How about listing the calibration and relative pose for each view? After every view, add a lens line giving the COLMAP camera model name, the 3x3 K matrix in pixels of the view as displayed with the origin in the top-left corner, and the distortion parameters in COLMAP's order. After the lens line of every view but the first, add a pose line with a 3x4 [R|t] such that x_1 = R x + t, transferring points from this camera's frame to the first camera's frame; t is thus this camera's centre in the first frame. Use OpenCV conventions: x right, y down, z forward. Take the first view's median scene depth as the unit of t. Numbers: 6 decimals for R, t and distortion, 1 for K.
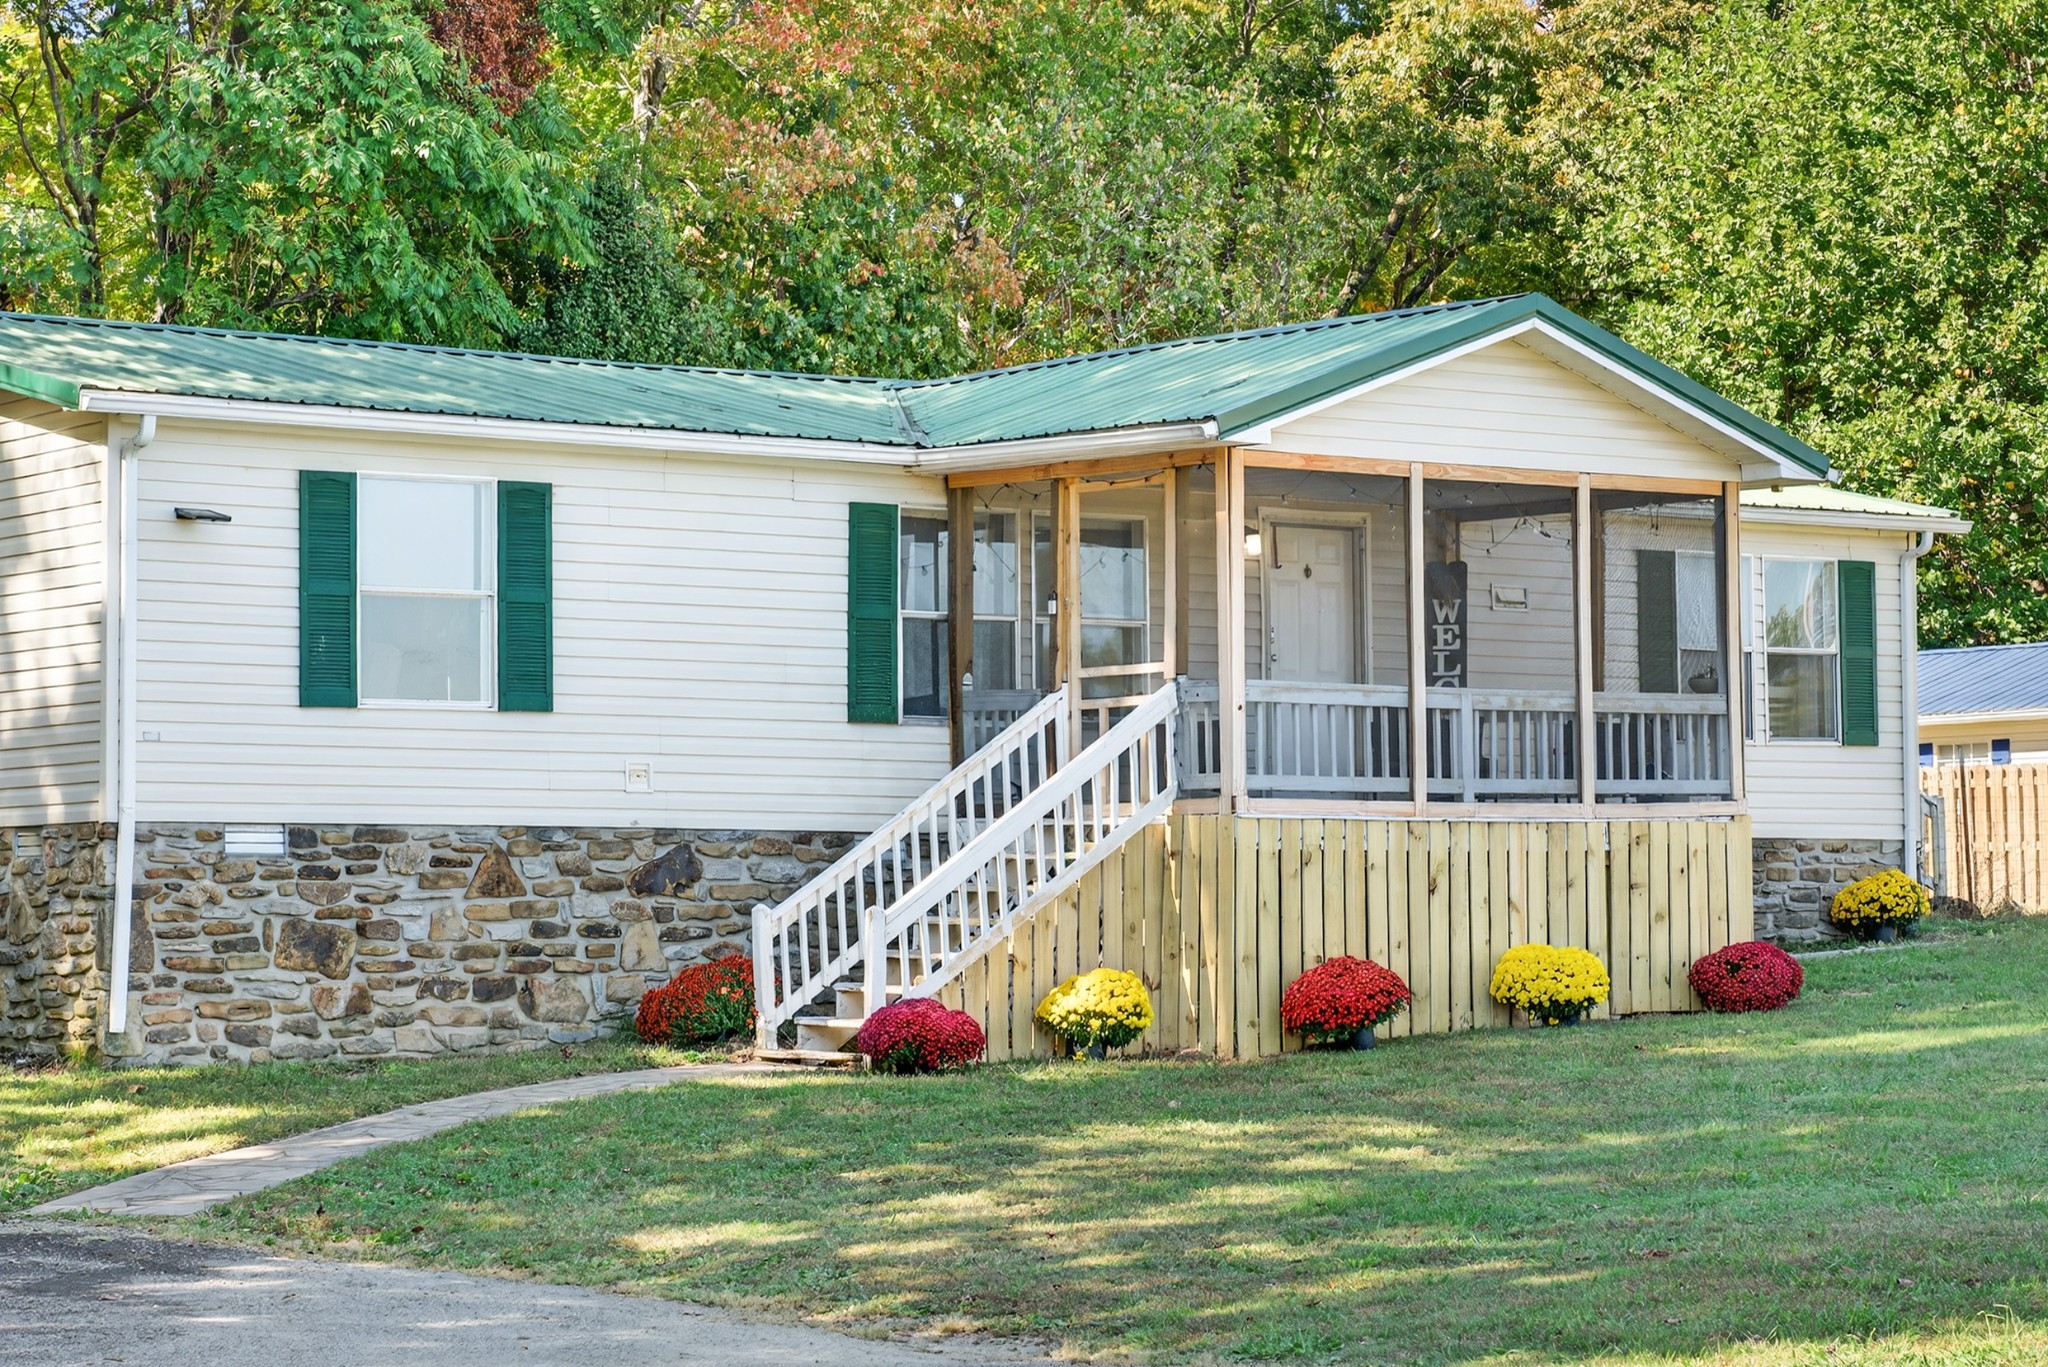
lens RADIAL K [[4710.9, 0, 1023.6], [0, 4710.9, 675.7], [0, 0, 1]] dist [0.041503, 0.000000]
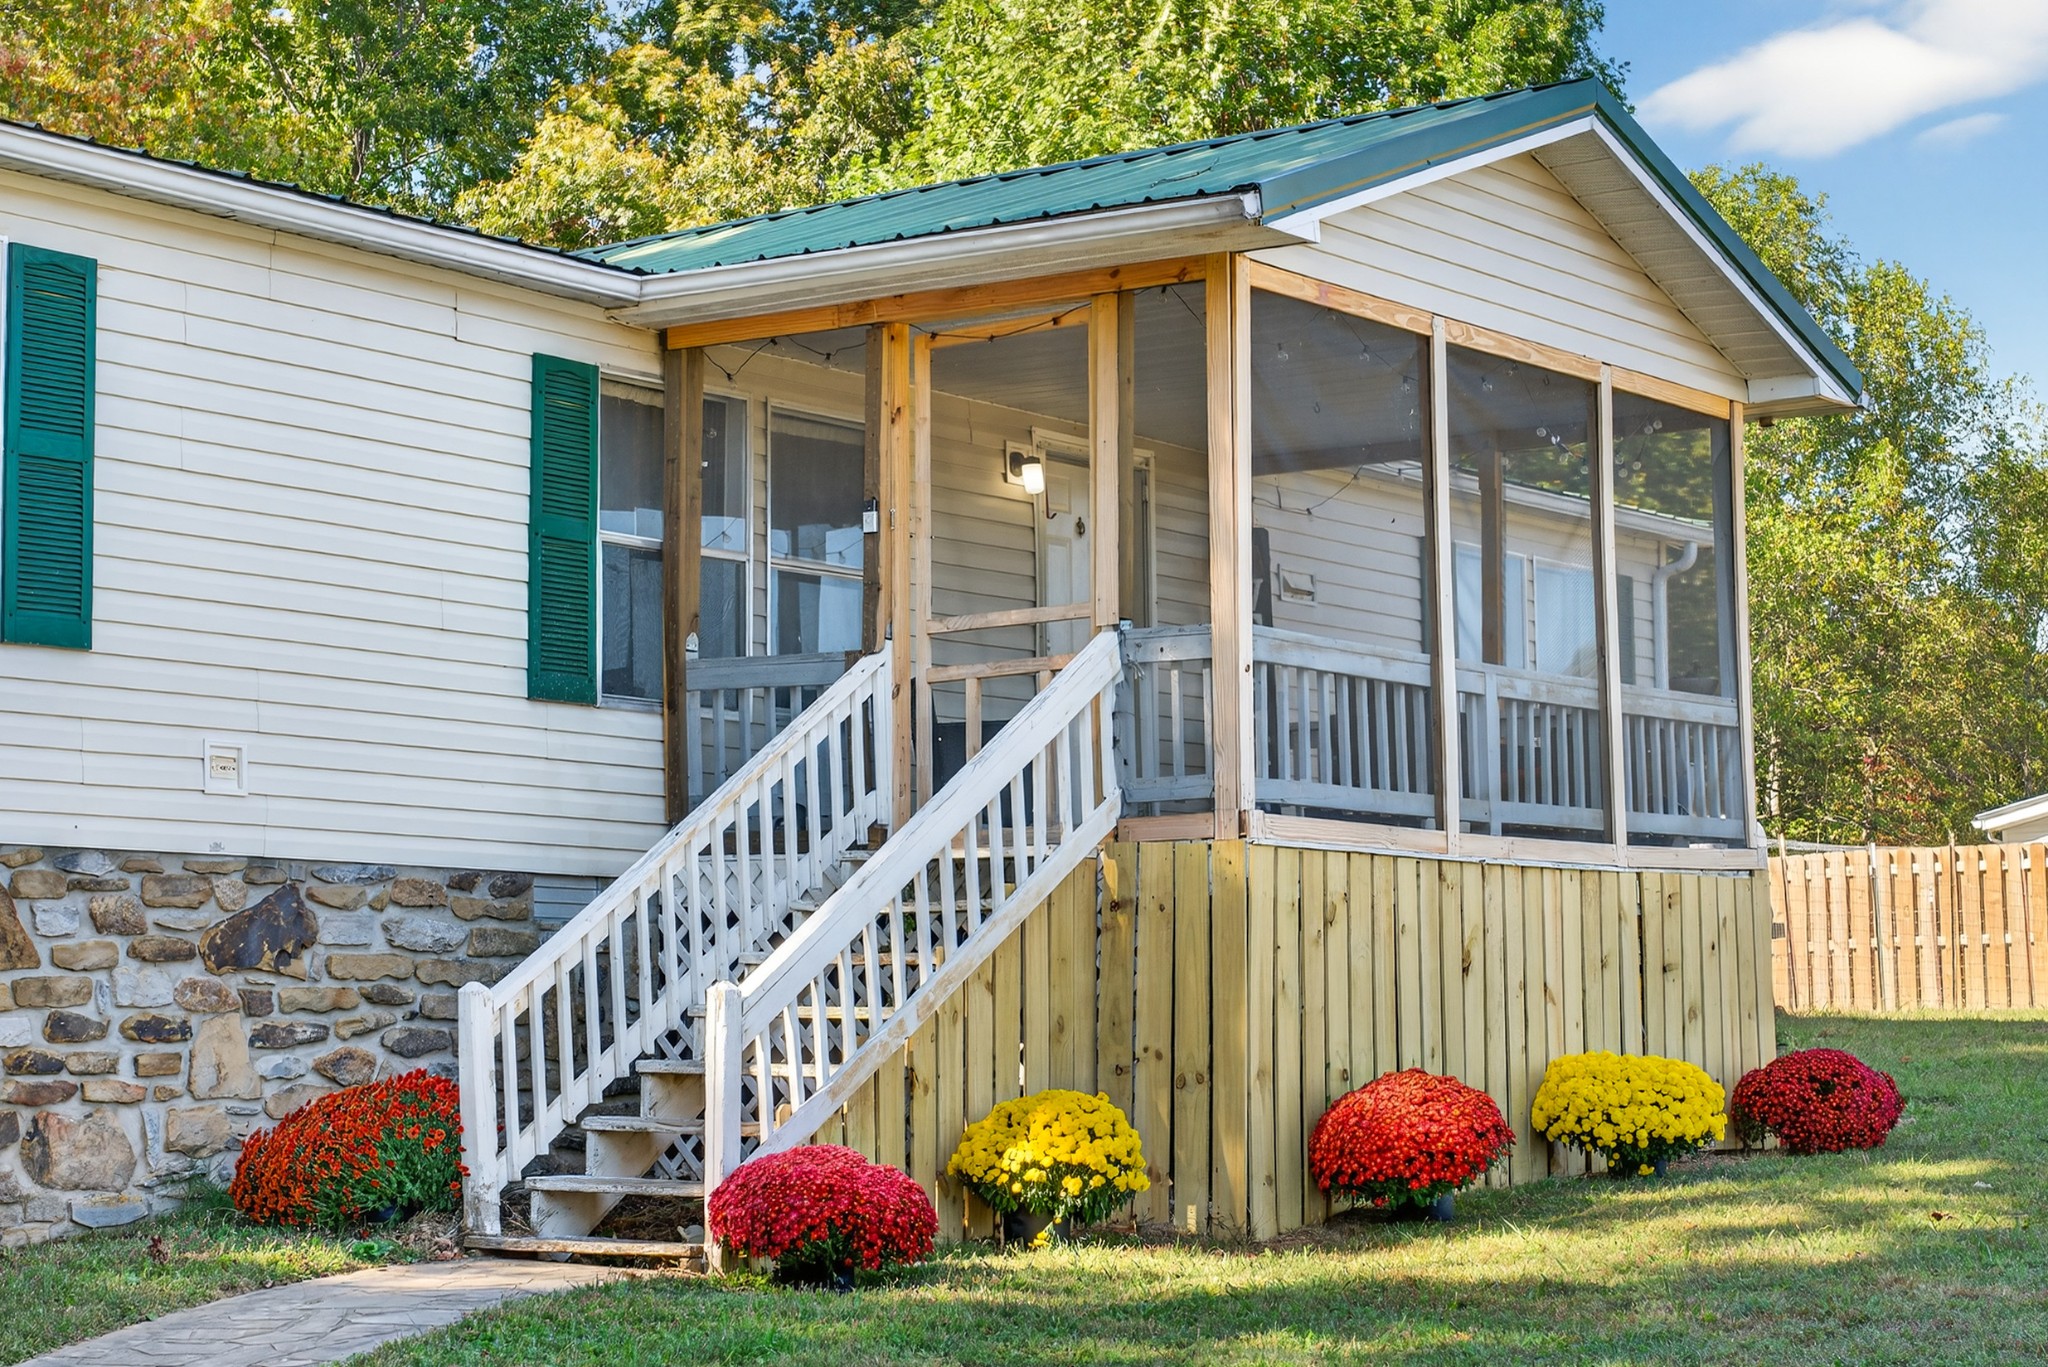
lens RADIAL K [[3690.7, 0, 1004.8], [0, 3690.7, 668.1], [0, 0, 1]] dist [0.028165, 0.000000]
pose [[0.959894, 0.028051, 0.278957, -0.119102], [-0.013667, 0.998481, -0.053375, 0.032666], [-0.280031, 0.047422, 0.958819, 0.534413]]
